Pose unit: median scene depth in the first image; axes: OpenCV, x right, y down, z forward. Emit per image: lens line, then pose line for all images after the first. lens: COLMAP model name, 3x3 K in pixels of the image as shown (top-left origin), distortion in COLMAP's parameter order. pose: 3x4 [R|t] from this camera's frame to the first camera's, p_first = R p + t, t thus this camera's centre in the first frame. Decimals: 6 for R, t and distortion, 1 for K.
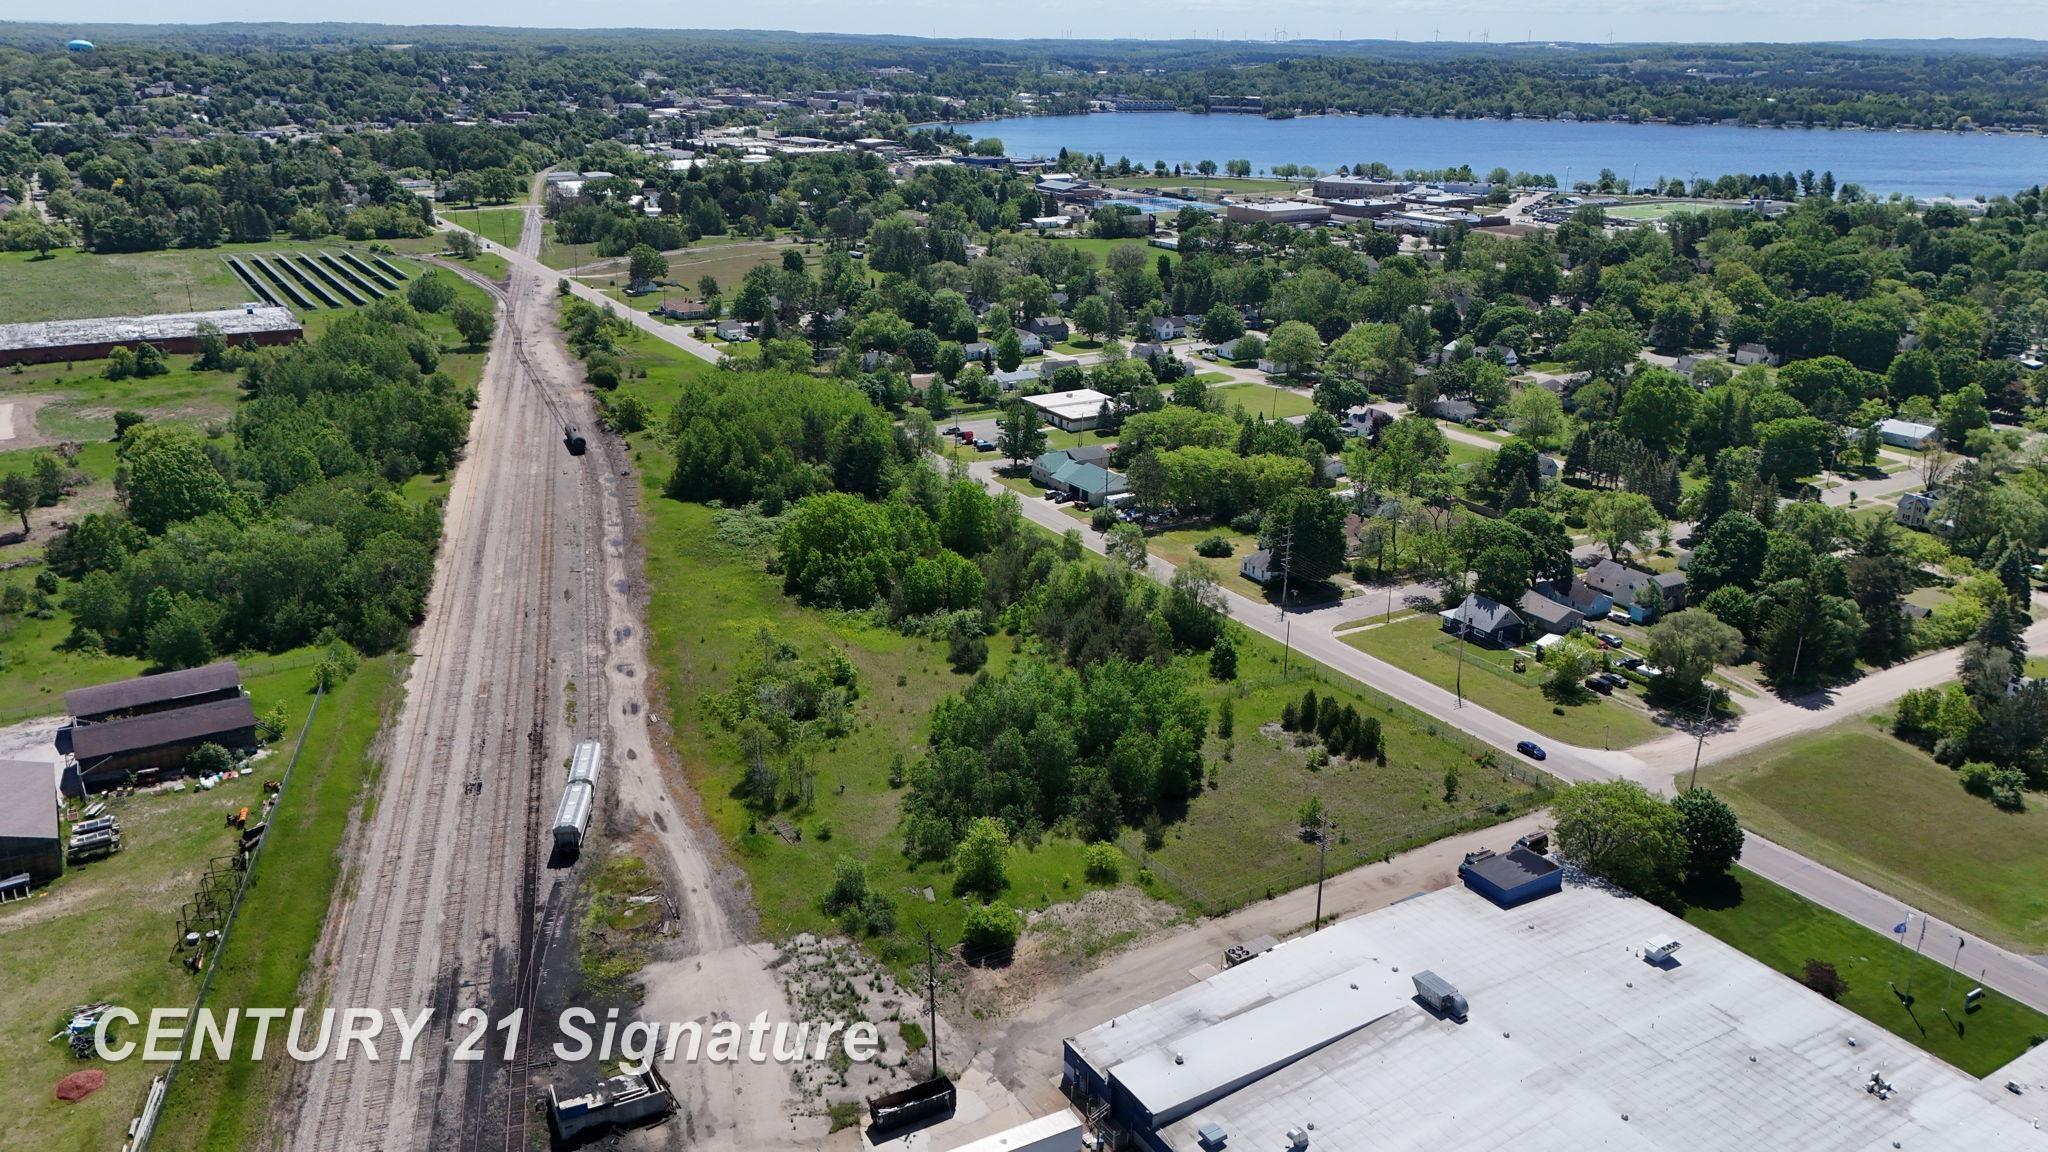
lens RADIAL K [[1485.0, 0, 1023.8], [0, 1485.0, 600.1], [0, 0, 1]] dist [0.079766, -0.084837]
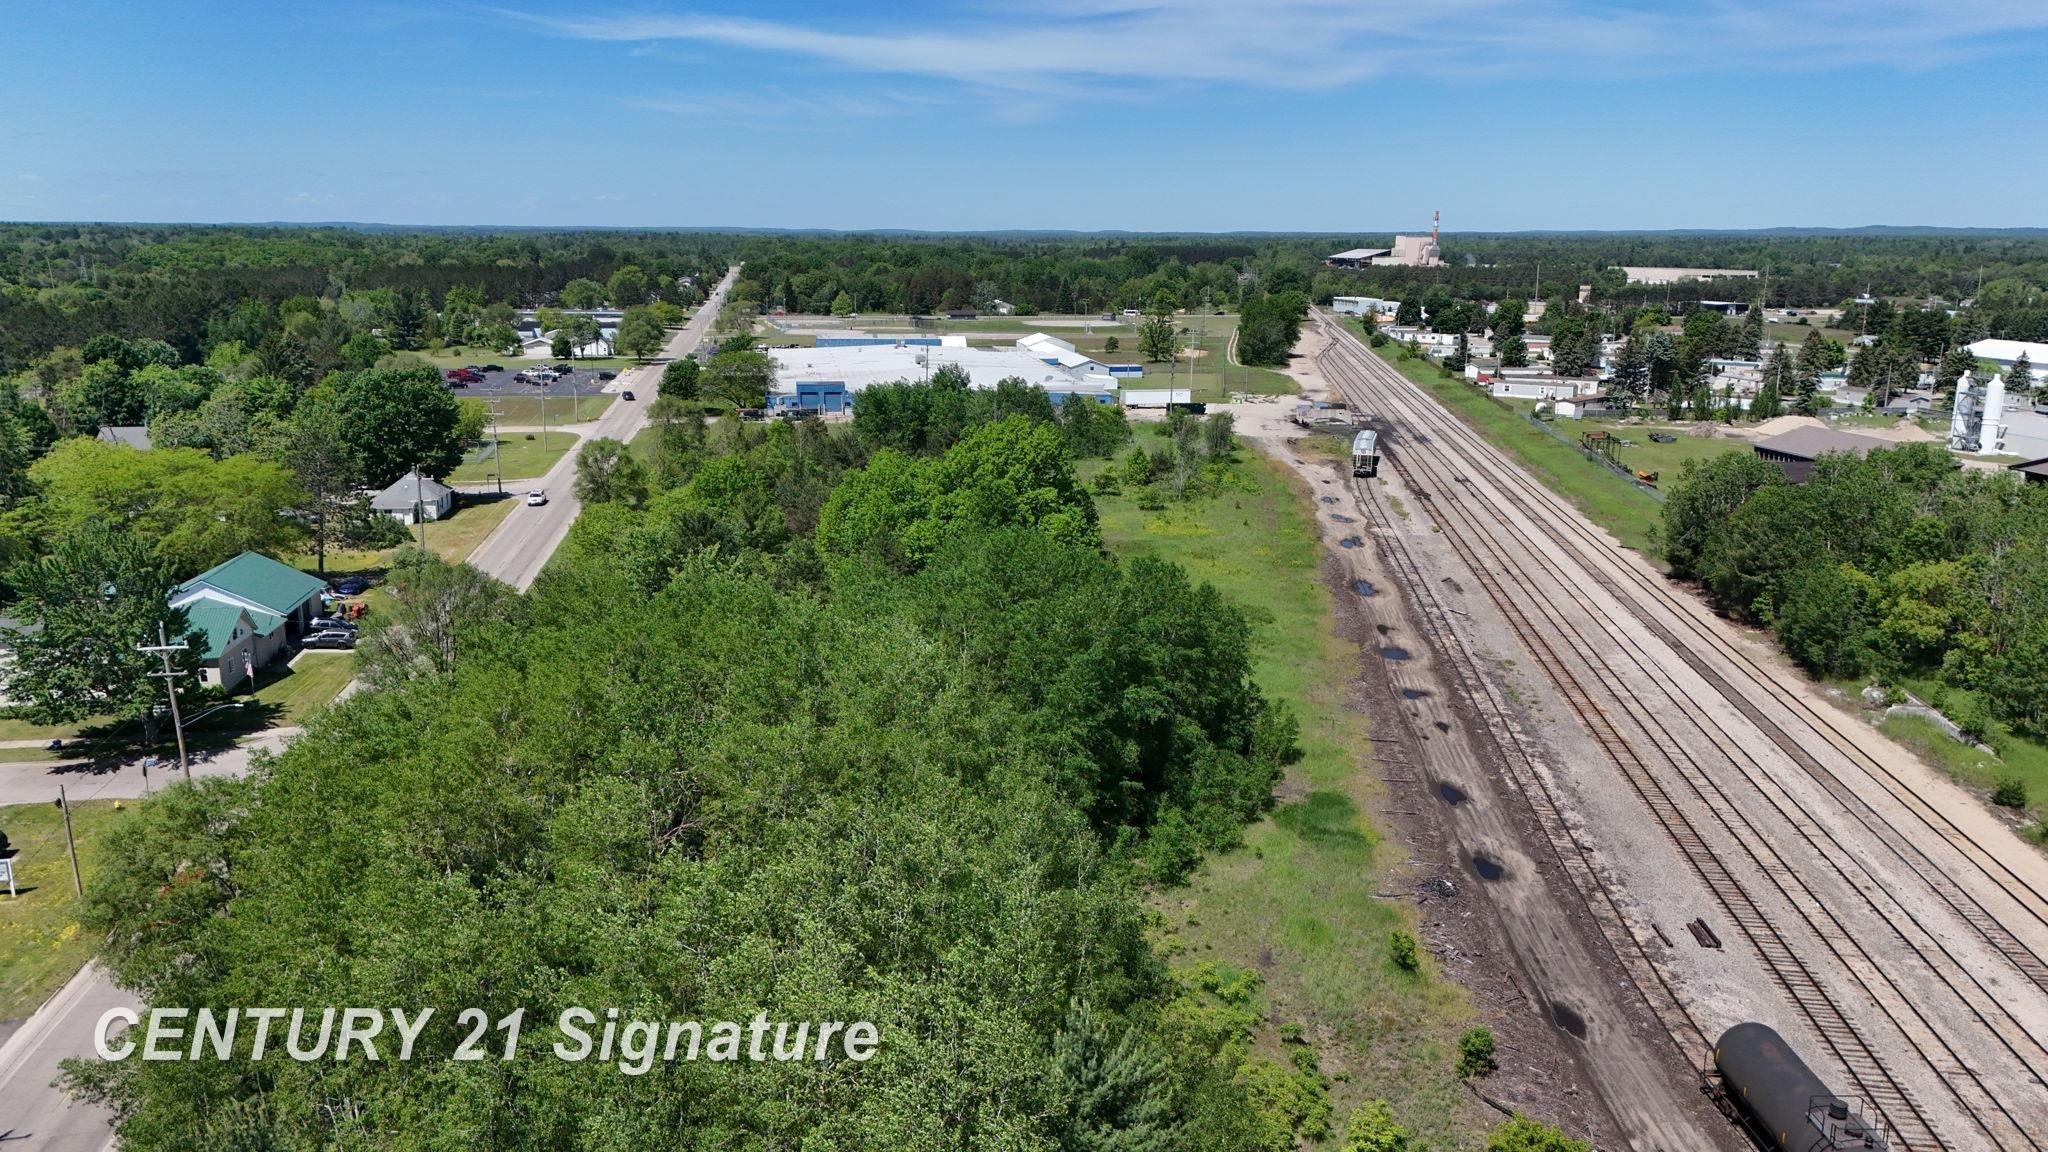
lens RADIAL K [[1485.0, 0, 1023.8], [0, 1485.0, 600.1], [0, 0, 1]] dist [0.079766, -0.084837]
pose [[-0.920475, -0.112951, 0.374122, -0.313895], [0.118728, 0.831248, 0.543074, -0.290429], [-0.372329, 0.544305, -0.751733, 1.285106]]
